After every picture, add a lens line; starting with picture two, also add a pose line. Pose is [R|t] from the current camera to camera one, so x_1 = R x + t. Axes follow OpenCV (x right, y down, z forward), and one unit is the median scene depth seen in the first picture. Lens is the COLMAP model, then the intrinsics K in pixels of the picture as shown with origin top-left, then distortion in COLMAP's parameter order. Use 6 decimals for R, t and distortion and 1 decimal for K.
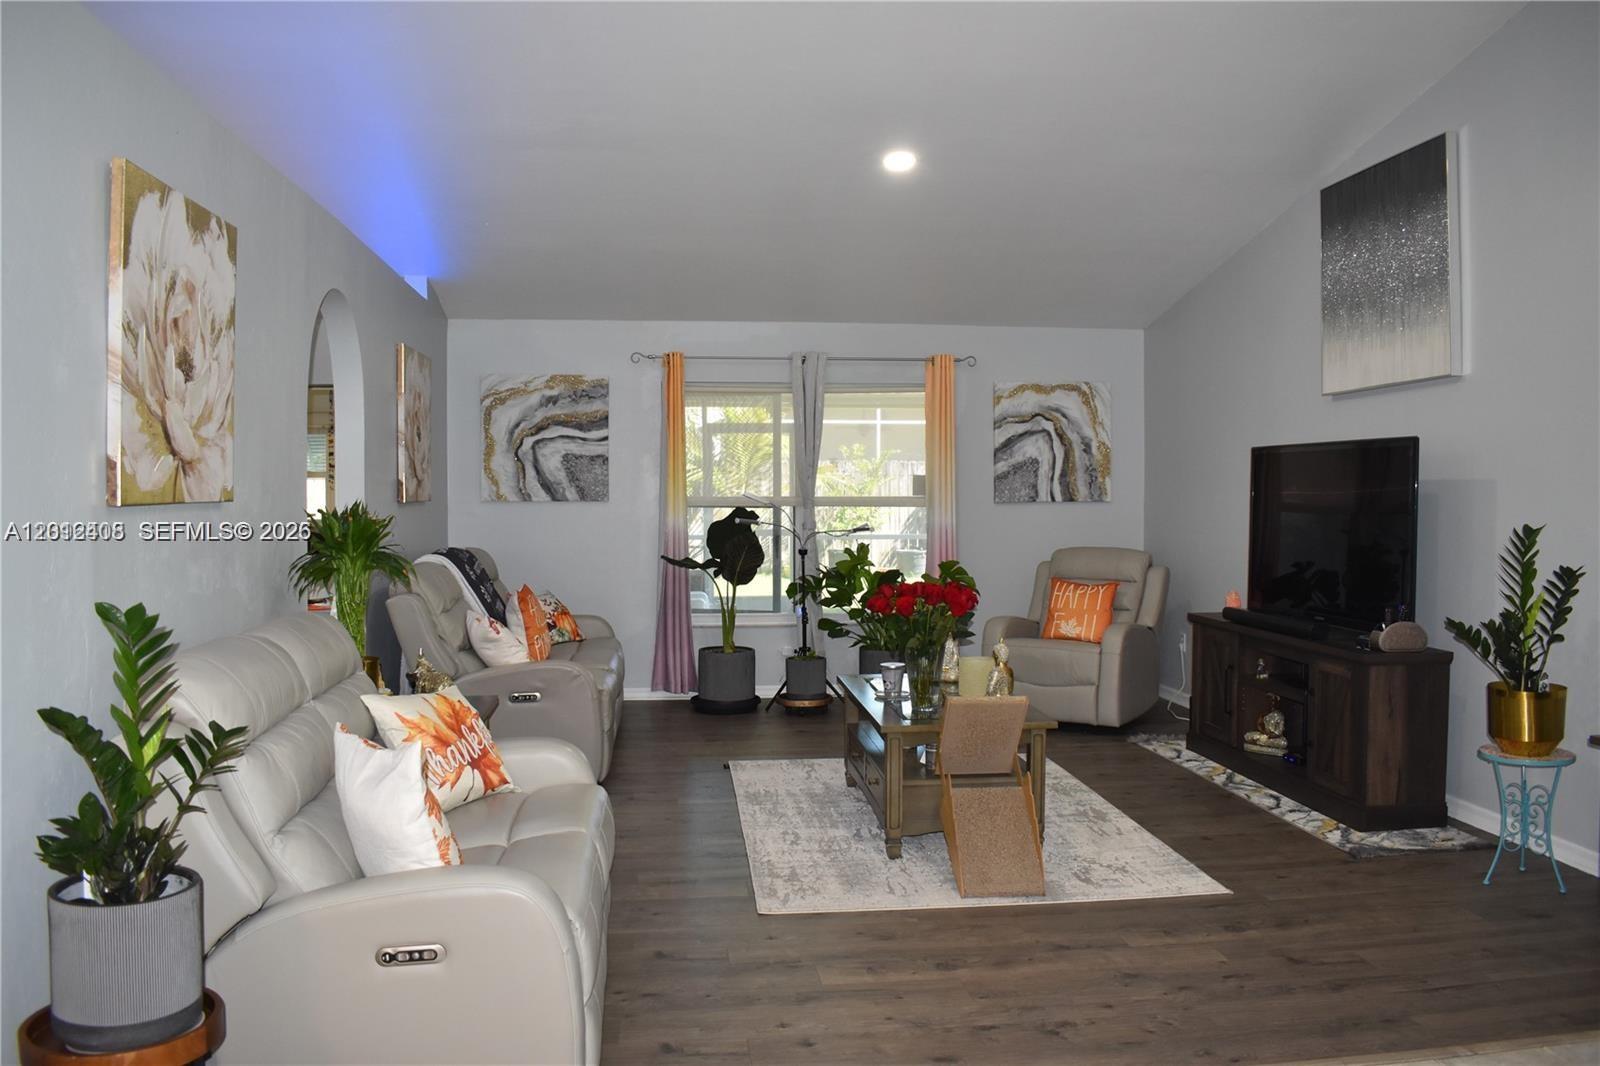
lens RADIAL K [[1214.5, 0, 798.3], [0, 1214.5, 530.4], [0, 0, 1]] dist [-0.097471, 0.002585]
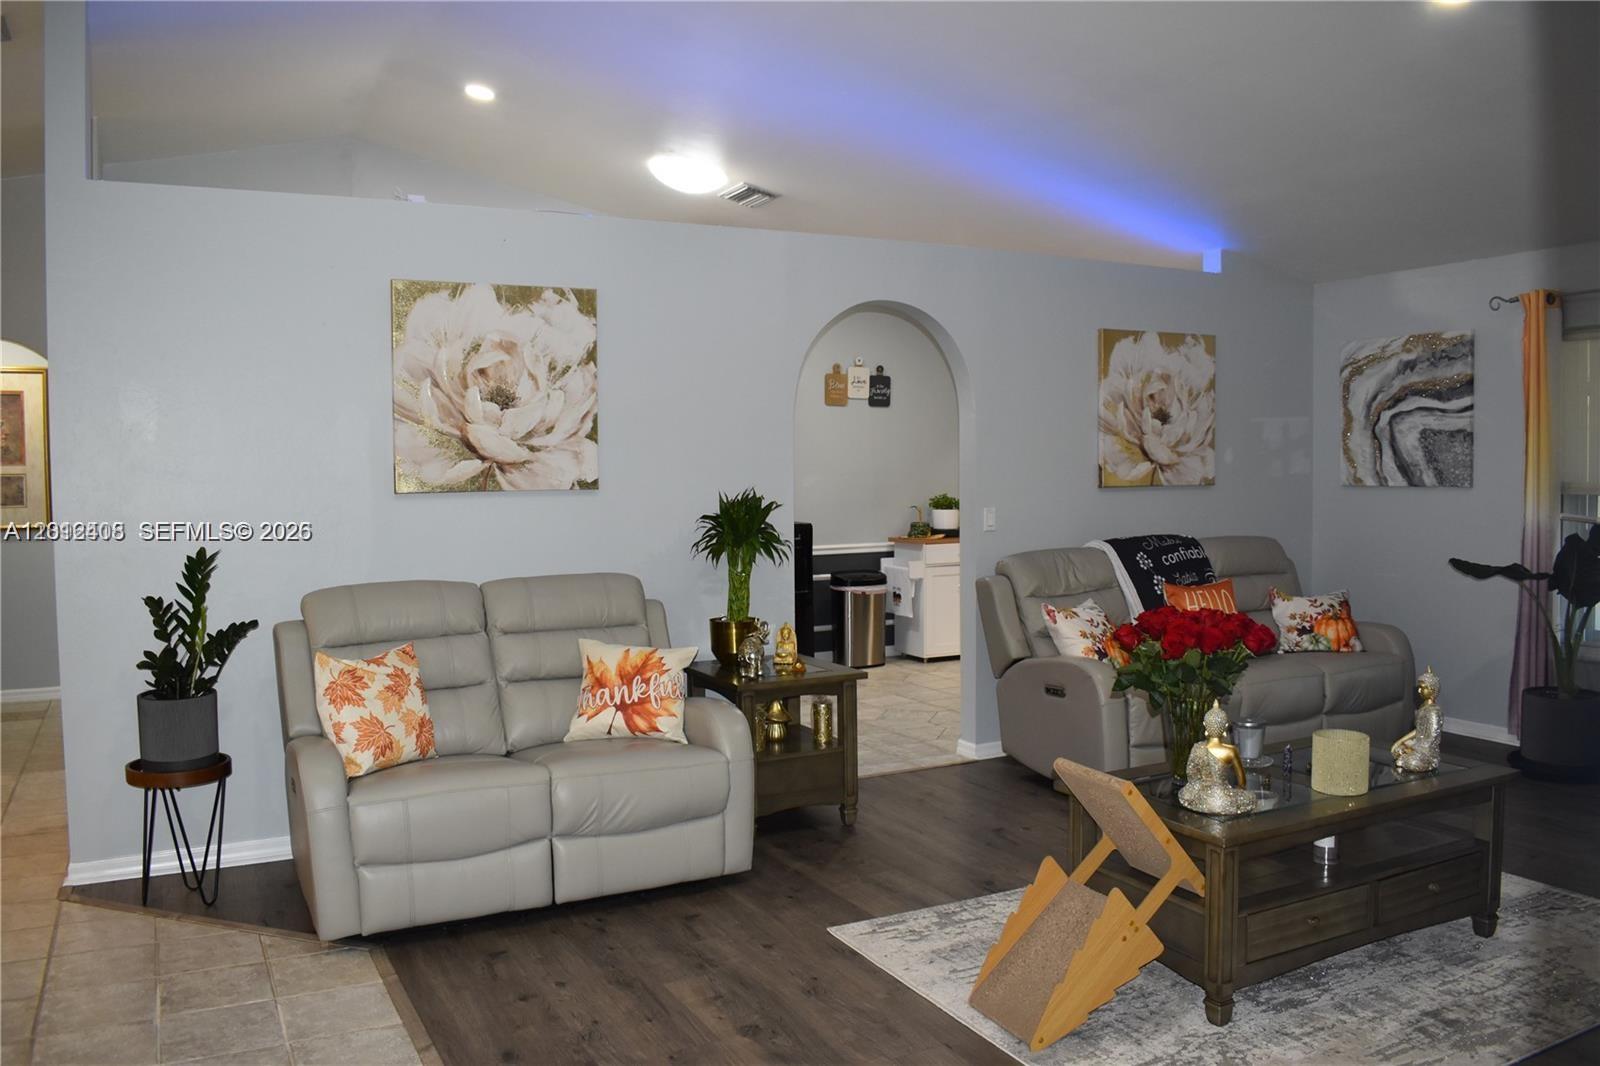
lens RADIAL K [[1214.5, 0, 796.6], [0, 1214.5, 533.6], [0, 0, 1]] dist [-0.097471, 0.002585]
pose [[0.376722, 0.043252, -0.925316, 0.398361], [-0.020736, 0.999053, 0.038256, -0.014109], [0.926094, 0.004776, 0.377262, 0.300302]]
